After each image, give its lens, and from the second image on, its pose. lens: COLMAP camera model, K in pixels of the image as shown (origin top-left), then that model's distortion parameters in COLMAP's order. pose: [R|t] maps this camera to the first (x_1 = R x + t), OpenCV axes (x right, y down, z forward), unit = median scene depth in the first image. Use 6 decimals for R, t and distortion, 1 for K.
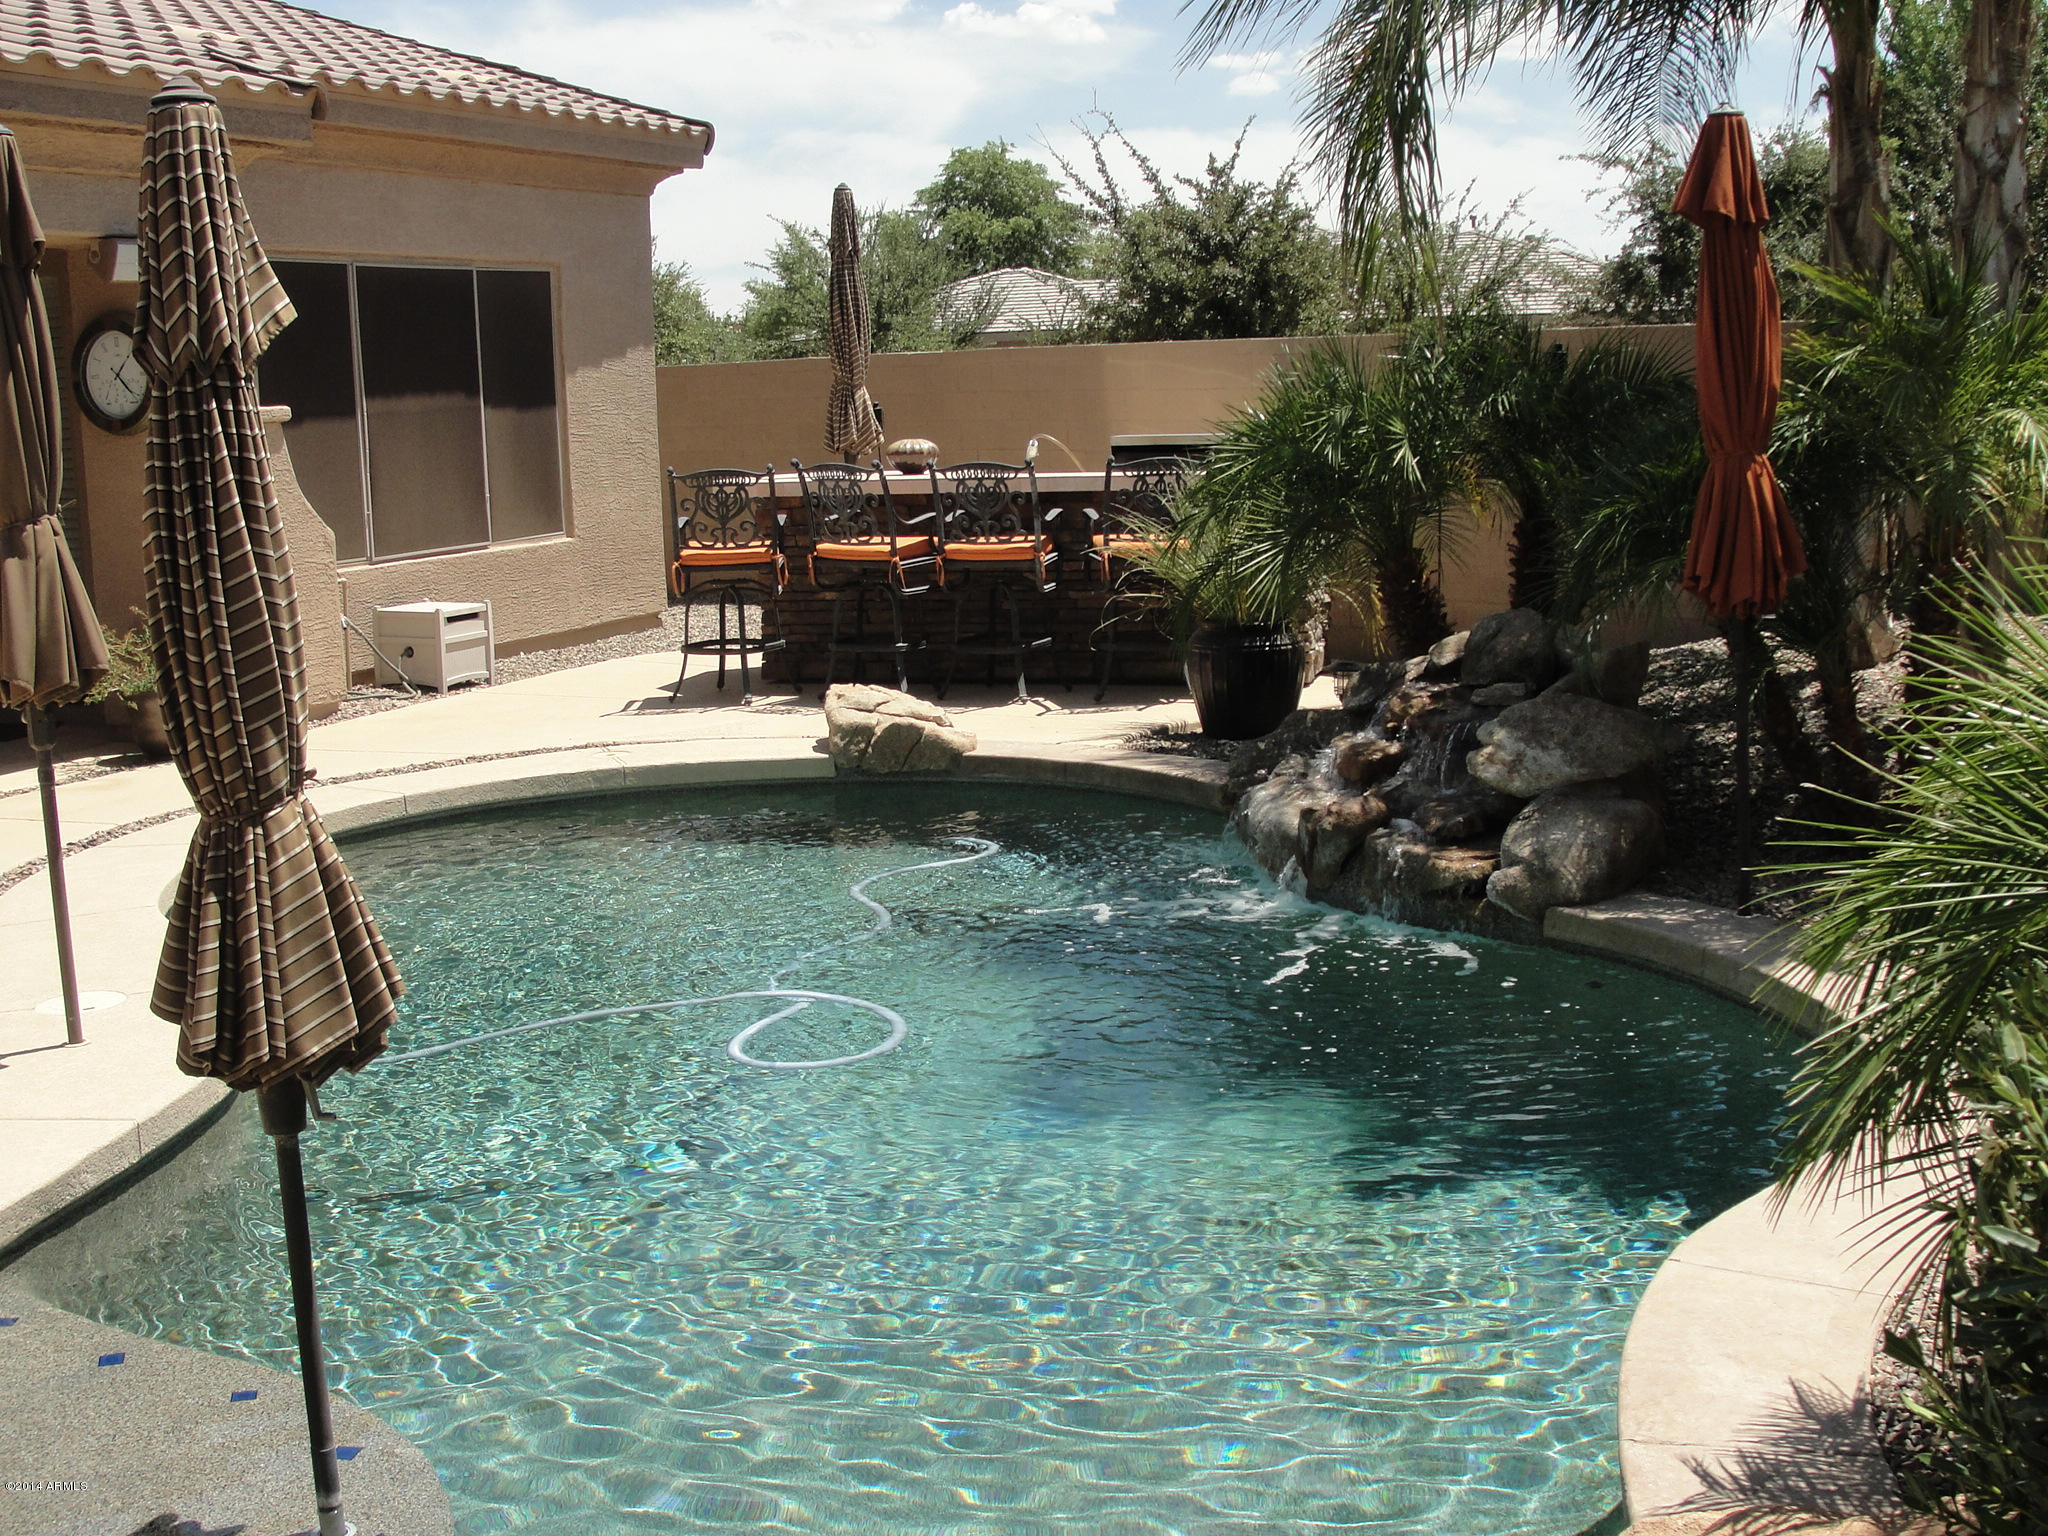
lens RADIAL K [[2287.1, 0, 1024.0], [0, 2287.1, 768.0], [0, 0, 1]] dist [-0.196394, 0.209364]
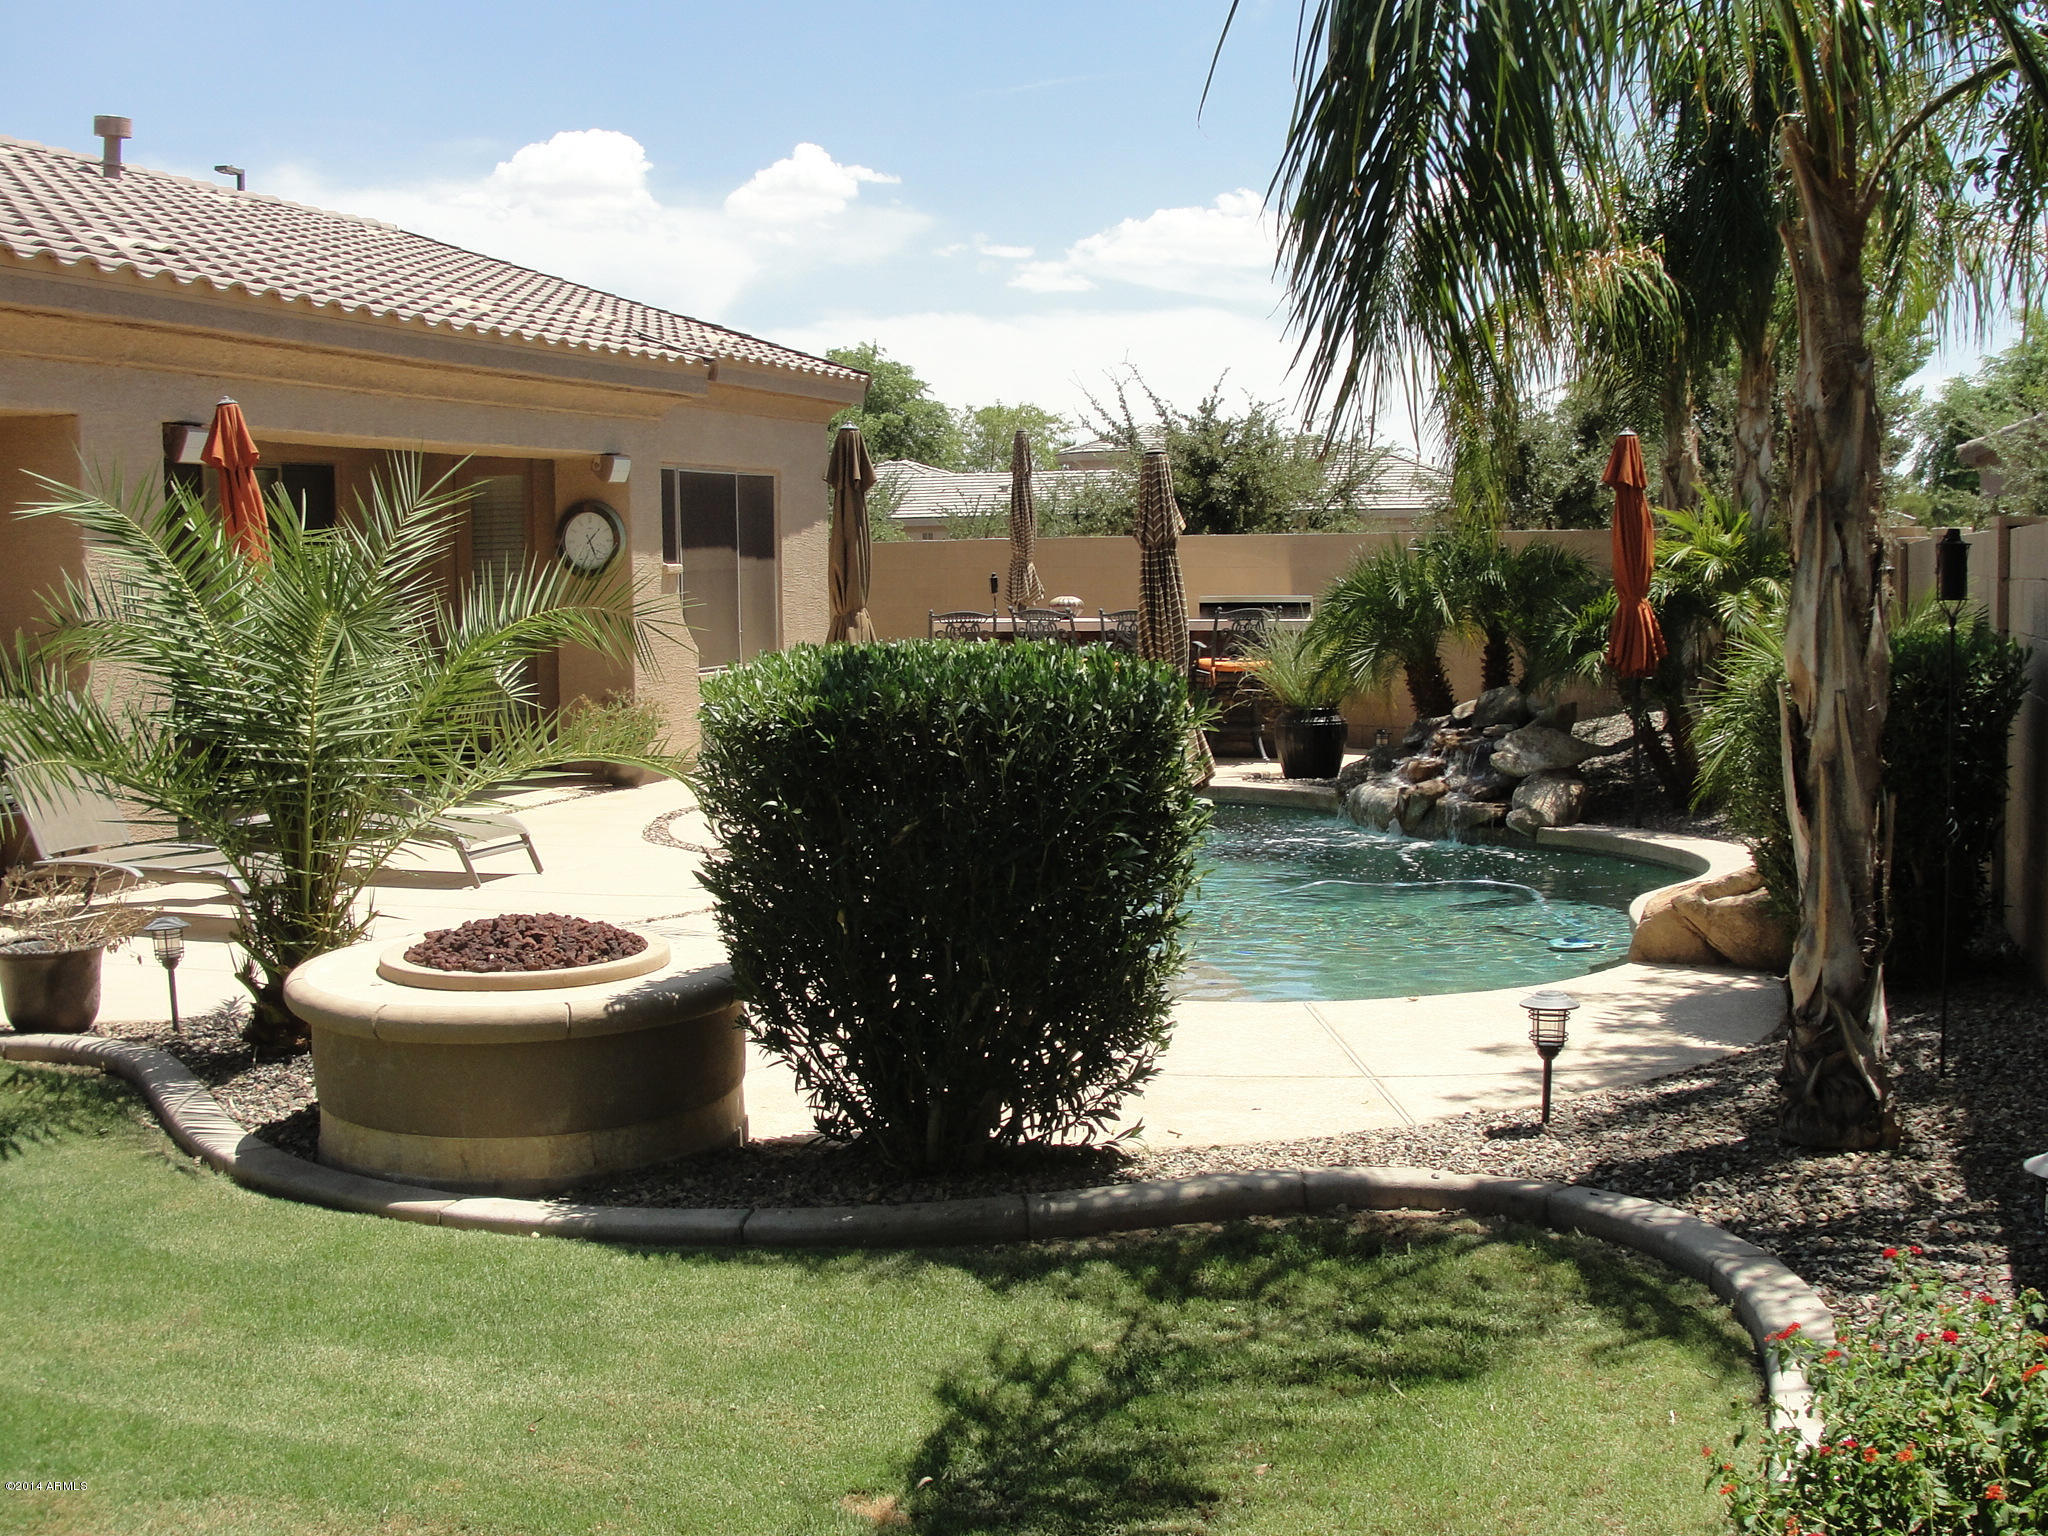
lens RADIAL K [[2287.1, 0, 1024.0], [0, 2287.1, 768.0], [0, 0, 1]] dist [-0.196394, 0.209364]
pose [[0.995862, 0.007268, 0.090590, -0.249714], [0.000001, 0.996797, -0.079977, 0.106290], [-0.090881, 0.079646, 0.992672, -0.581713]]
